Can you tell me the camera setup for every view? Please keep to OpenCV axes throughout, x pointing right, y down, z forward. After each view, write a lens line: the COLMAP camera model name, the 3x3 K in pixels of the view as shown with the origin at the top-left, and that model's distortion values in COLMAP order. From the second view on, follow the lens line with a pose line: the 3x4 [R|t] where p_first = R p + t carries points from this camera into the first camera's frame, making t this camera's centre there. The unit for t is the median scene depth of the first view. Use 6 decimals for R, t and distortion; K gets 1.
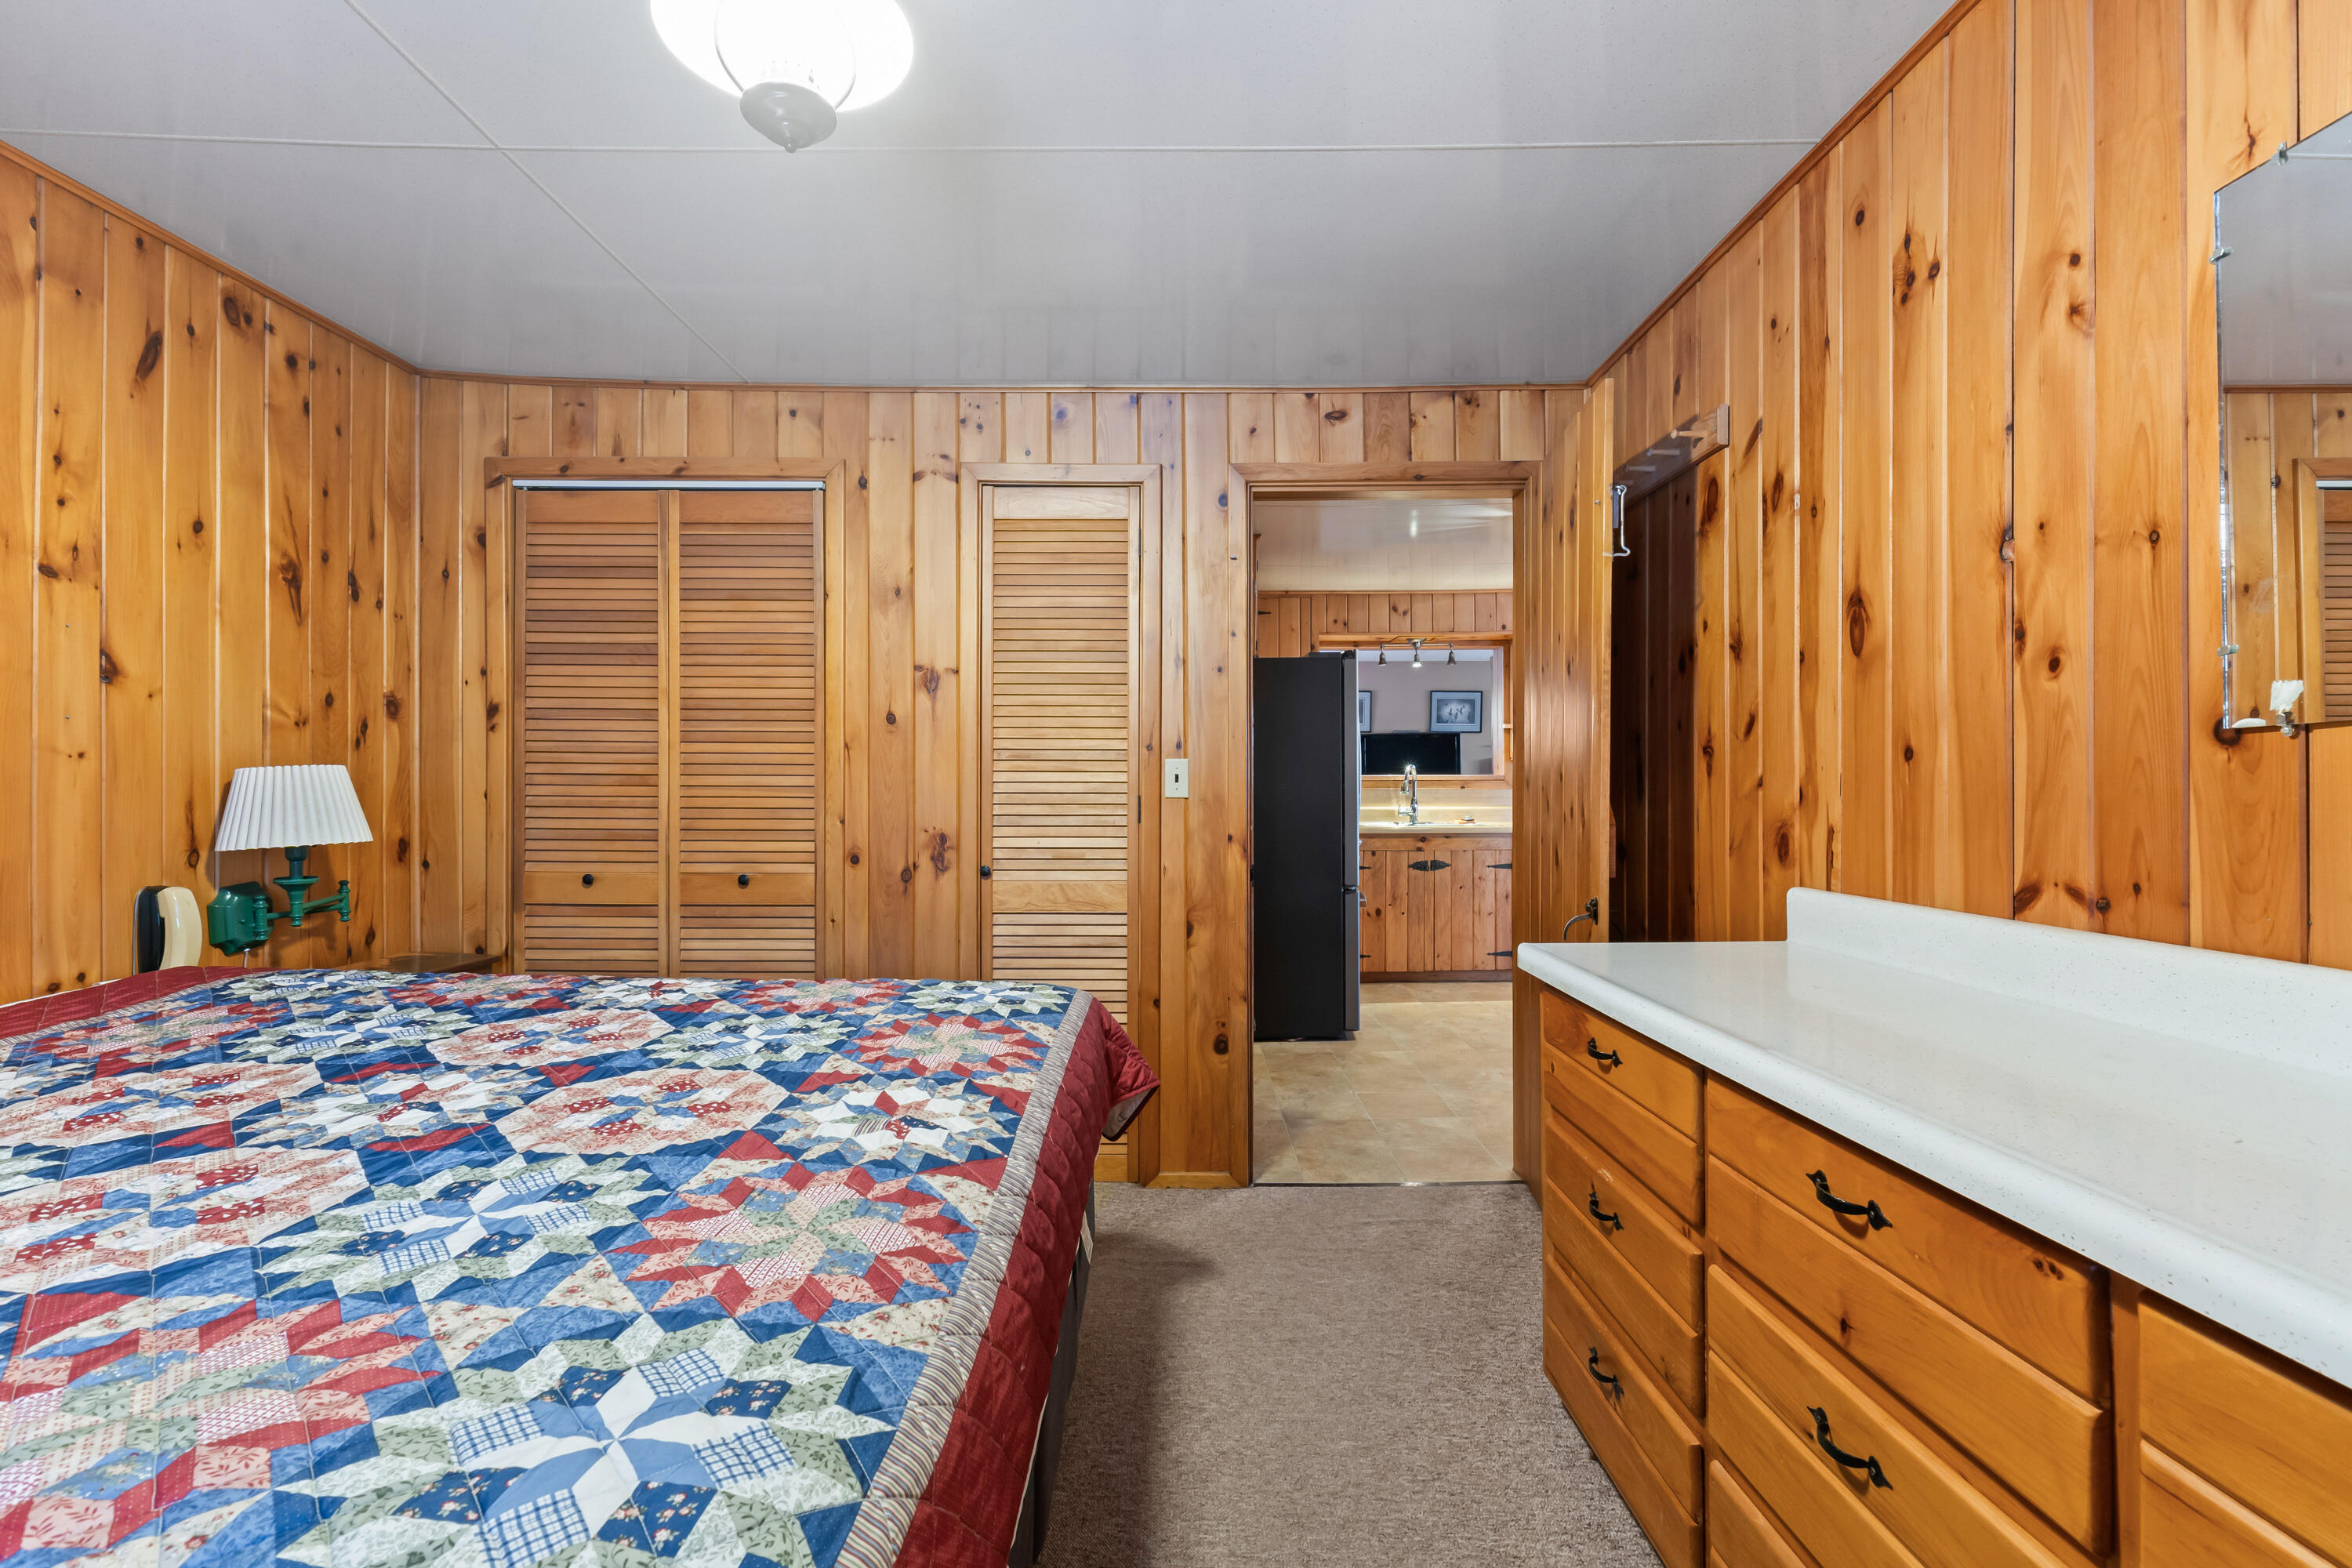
lens RADIAL K [[1059.3, 0, 1176.0], [0, 1059.3, 784.0], [0, 0, 1]] dist [-0.002458, -0.000843]
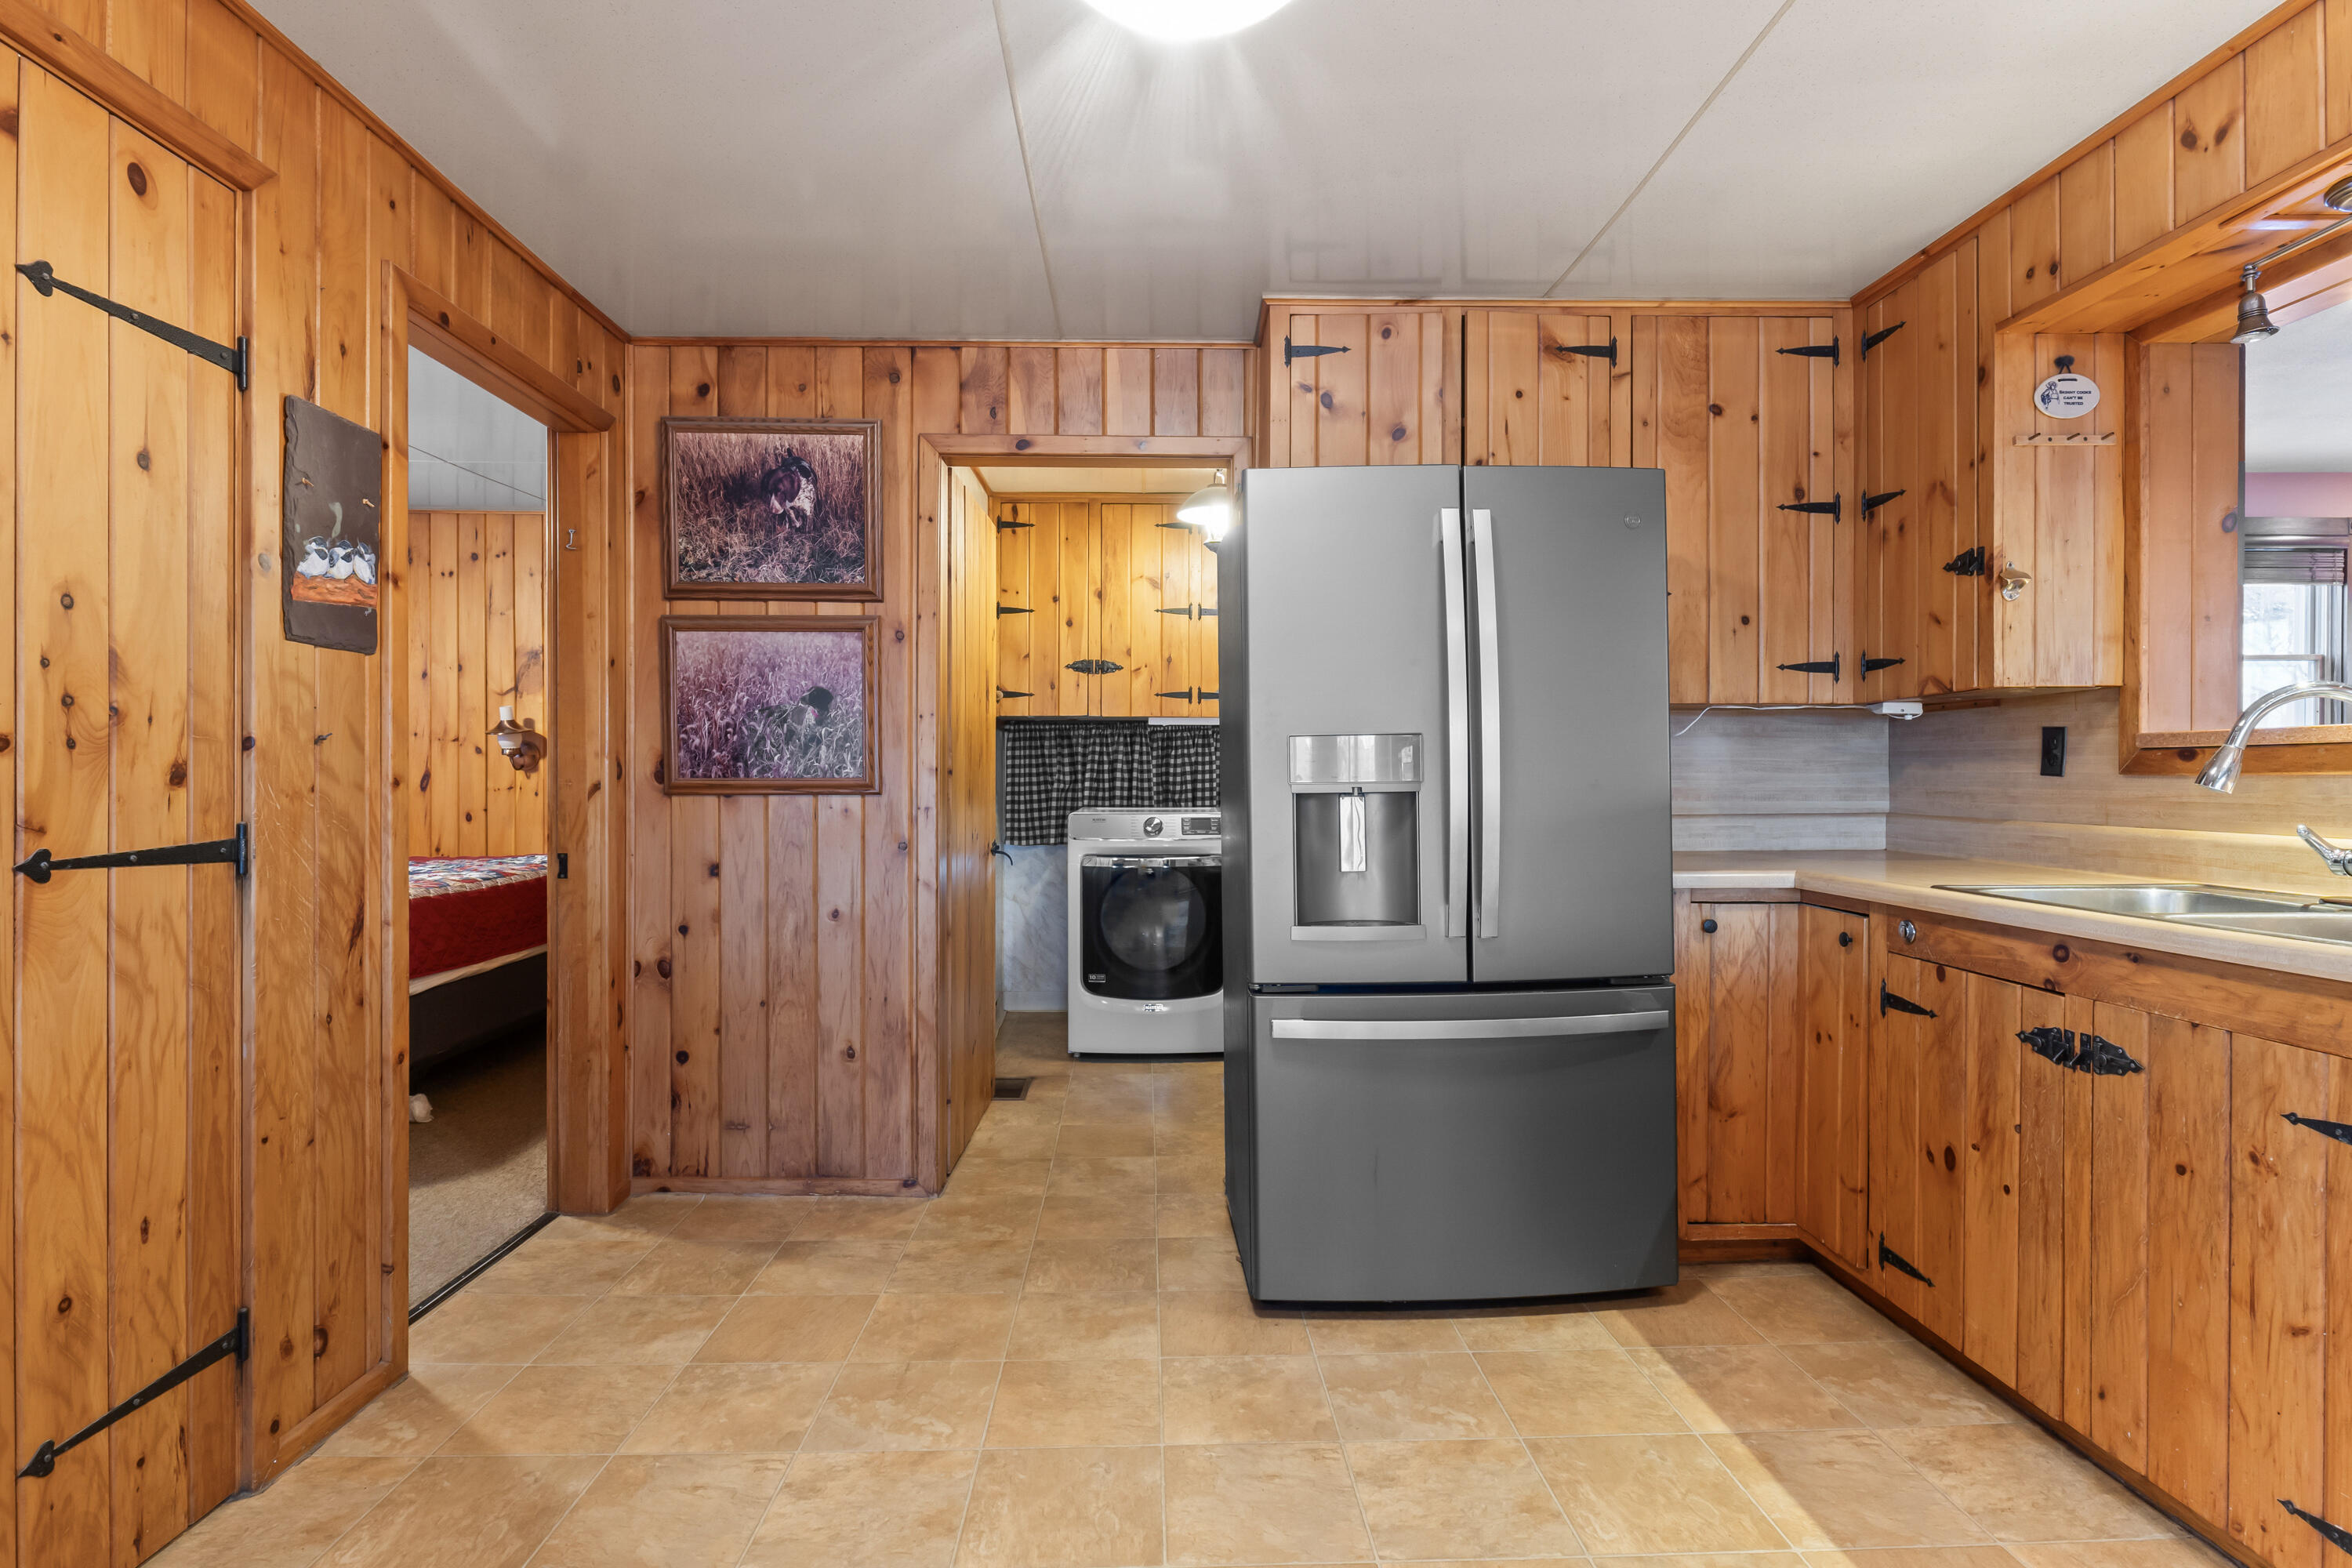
lens RADIAL K [[1155.7, 0, 1174.3], [0, 1155.7, 784.3], [0, 0, 1]] dist [-0.003817, -0.000382]
pose [[0.023244, 0.010661, -0.999673, 0.532253], [0.003025, 0.999938, 0.010734, 0.003797], [0.999725, -0.003274, 0.023210, 0.758449]]
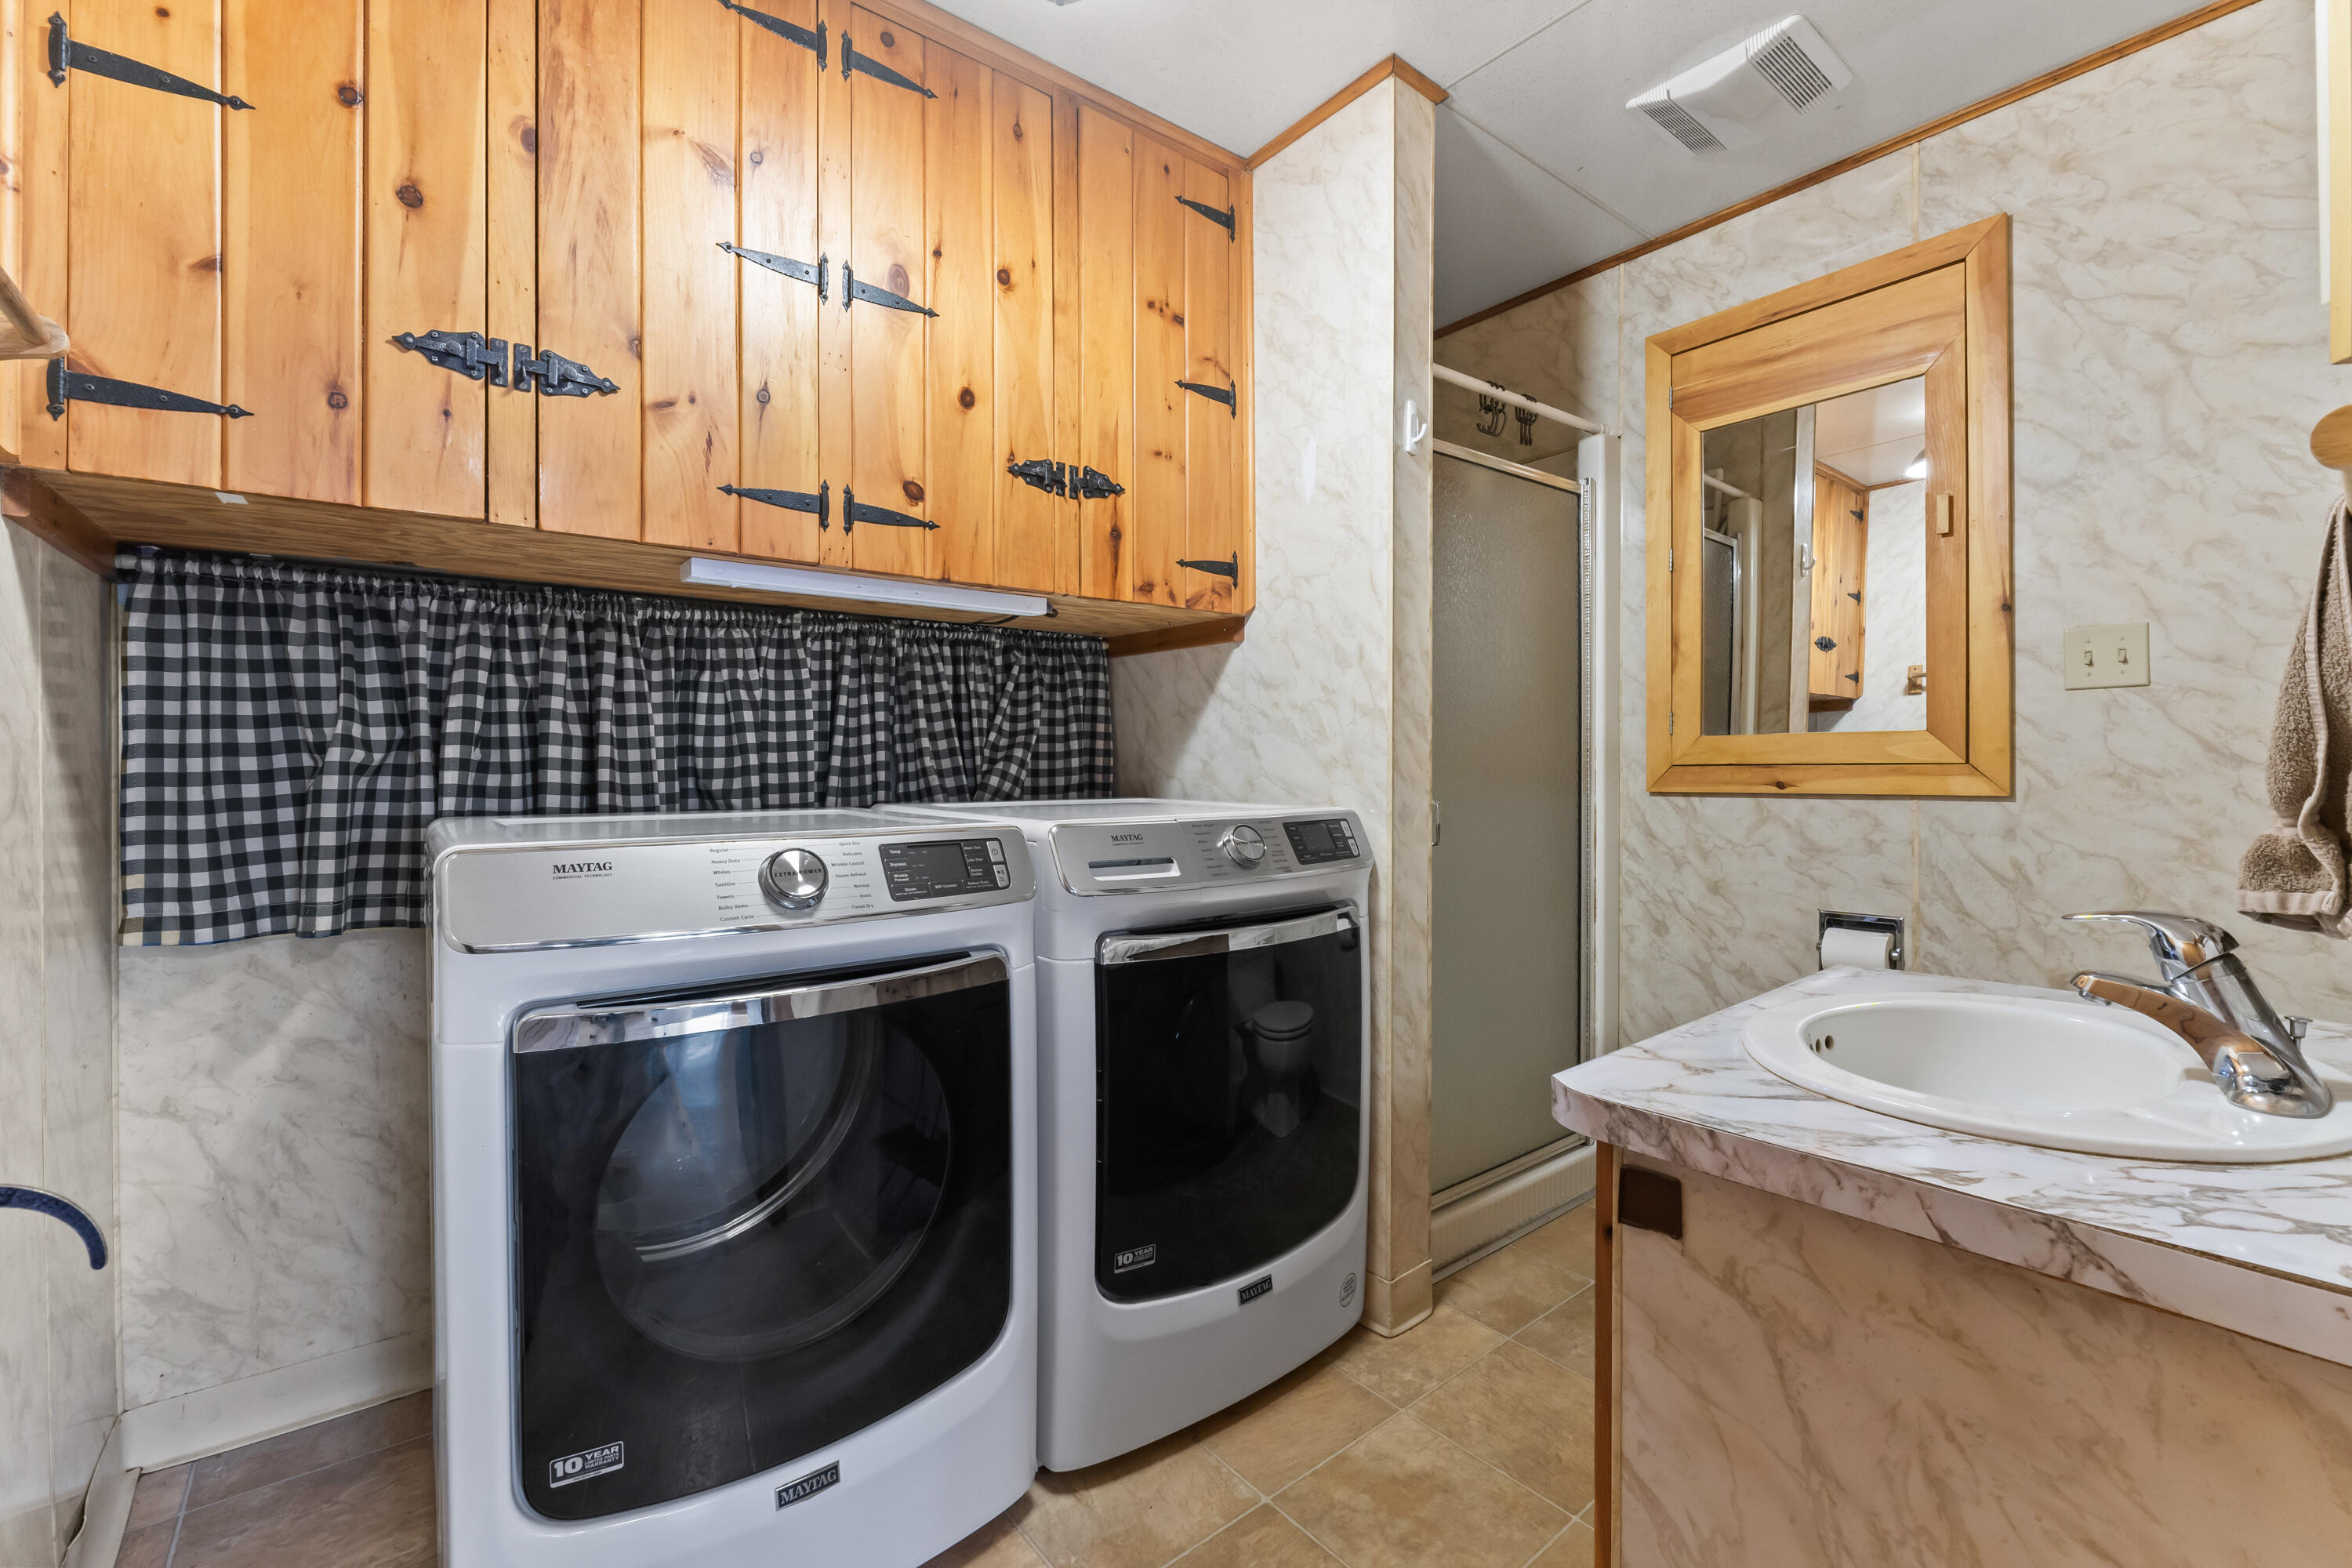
lens RADIAL K [[1000.5, 0, 1184.5], [0, 1000.5, 774.4], [0, 0, 1]] dist [-0.007932, 0.000031]
pose [[0.620521, 0.004663, -0.784176, -0.007879], [0.004977, 0.999939, 0.009885, 0.017051], [0.784174, -0.010036, 0.620460, 0.702231]]
